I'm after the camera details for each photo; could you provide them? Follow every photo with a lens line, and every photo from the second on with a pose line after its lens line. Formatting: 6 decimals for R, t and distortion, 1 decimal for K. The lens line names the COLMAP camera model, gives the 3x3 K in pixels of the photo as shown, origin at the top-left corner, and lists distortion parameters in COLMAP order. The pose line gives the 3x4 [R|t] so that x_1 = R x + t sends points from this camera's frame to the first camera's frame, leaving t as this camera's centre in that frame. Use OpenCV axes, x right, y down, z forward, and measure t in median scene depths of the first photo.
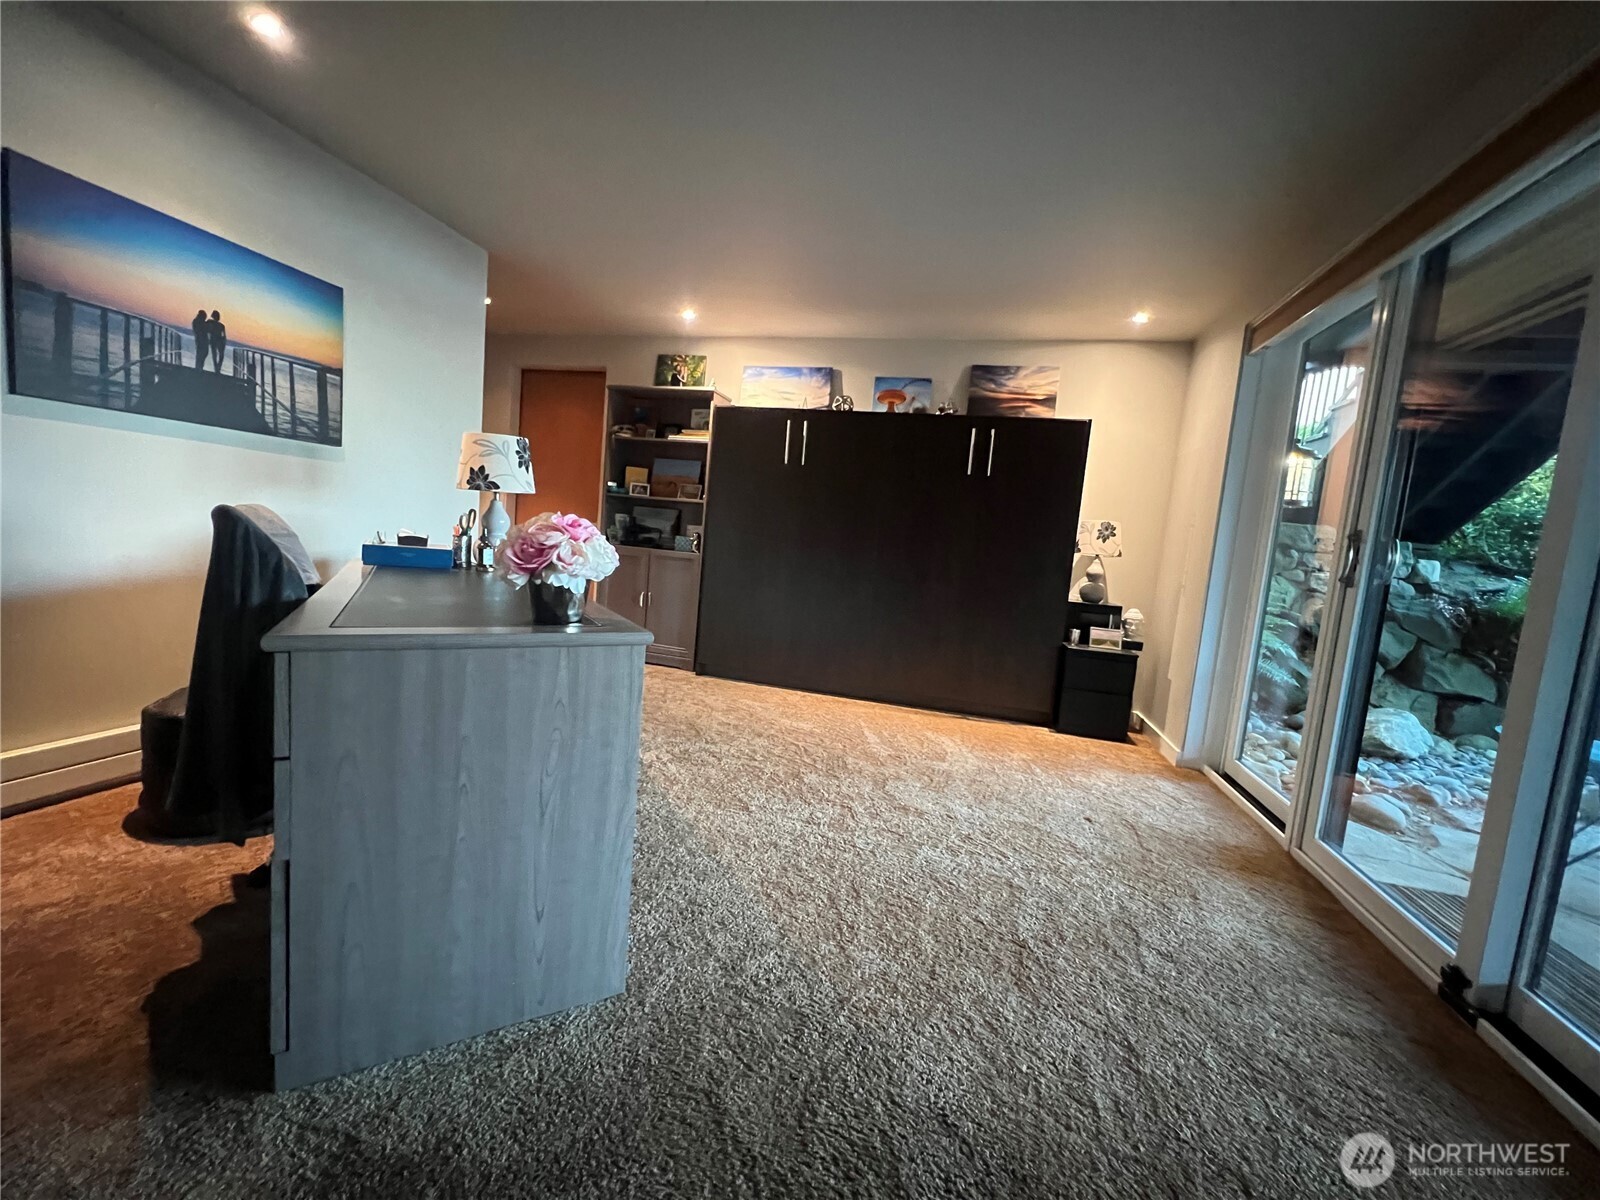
lens RADIAL K [[636.5, 0, 801.3], [0, 636.5, 598.5], [0, 0, 1]] dist [-0.003536, -0.000305]
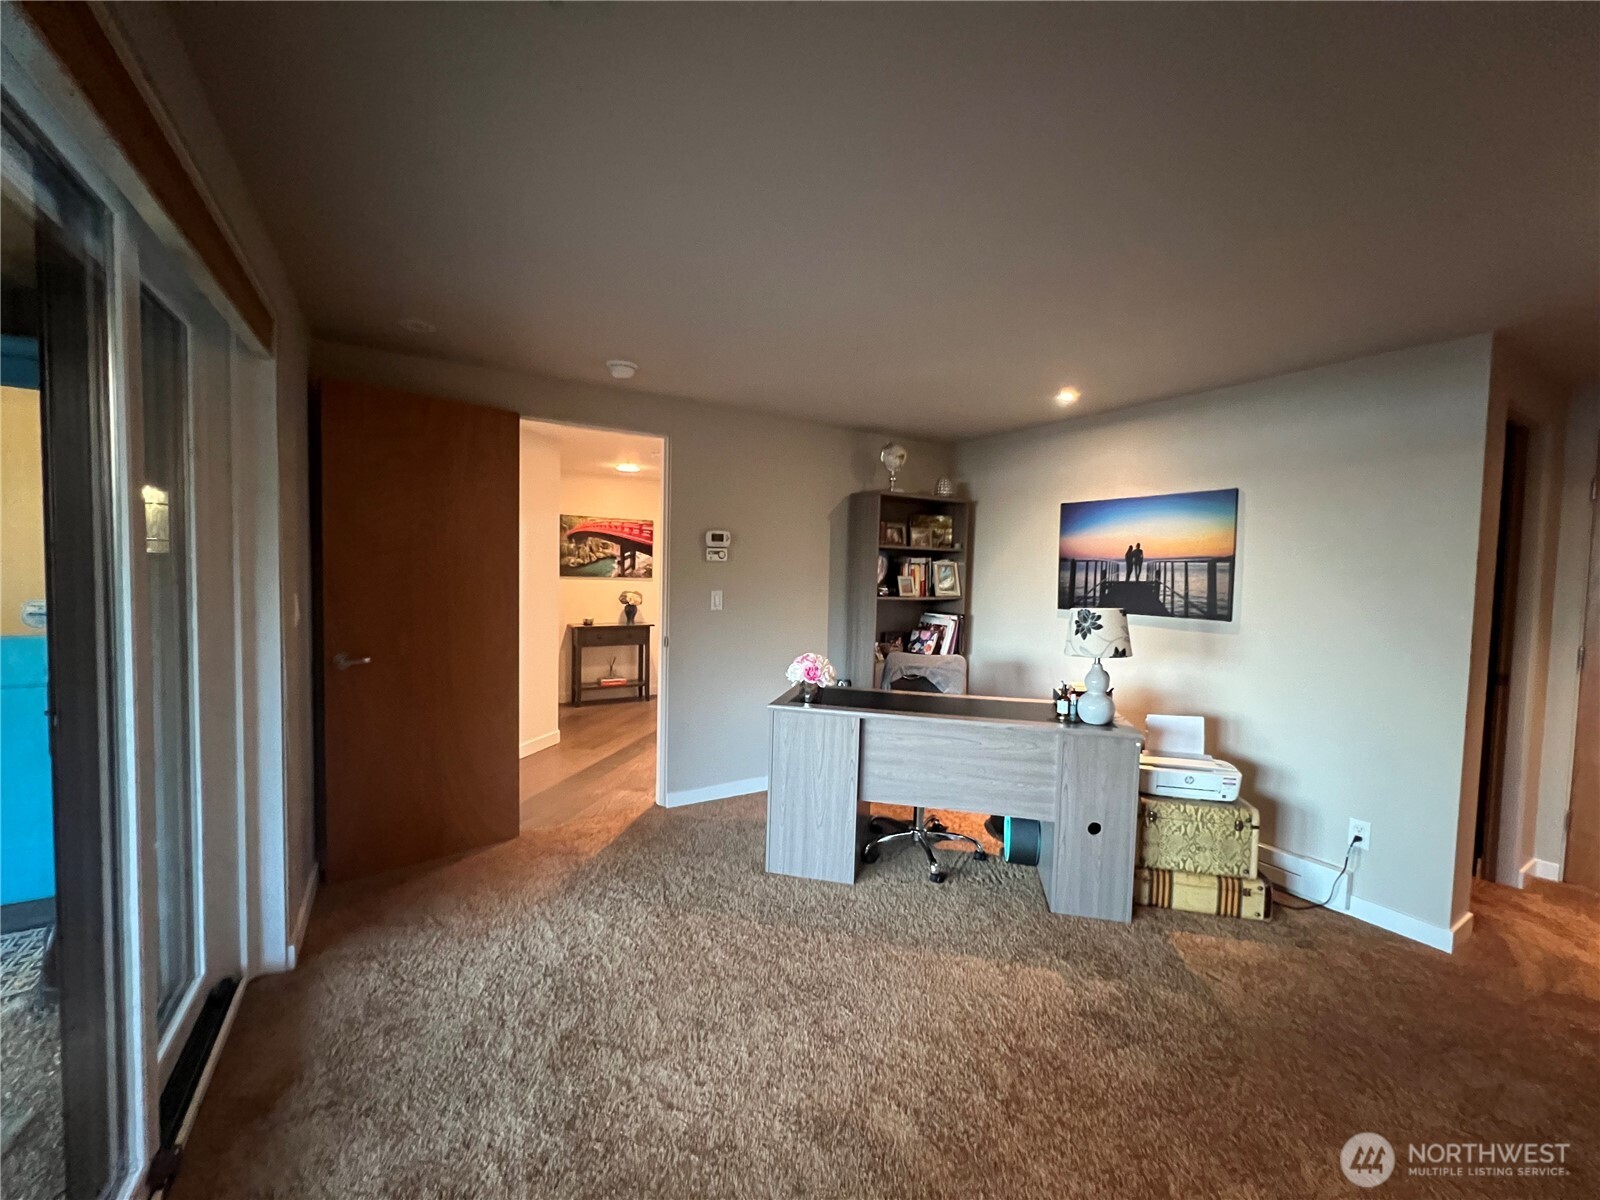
lens RADIAL K [[636.5, 0, 799.2], [0, 636.5, 597.3], [0, 0, 1]] dist [-0.003536, -0.000305]
pose [[-0.689197, -0.073024, -0.720885, 0.744409], [-0.157726, 0.986170, 0.050896, -0.248447], [0.707199, 0.148780, -0.691184, 1.414545]]
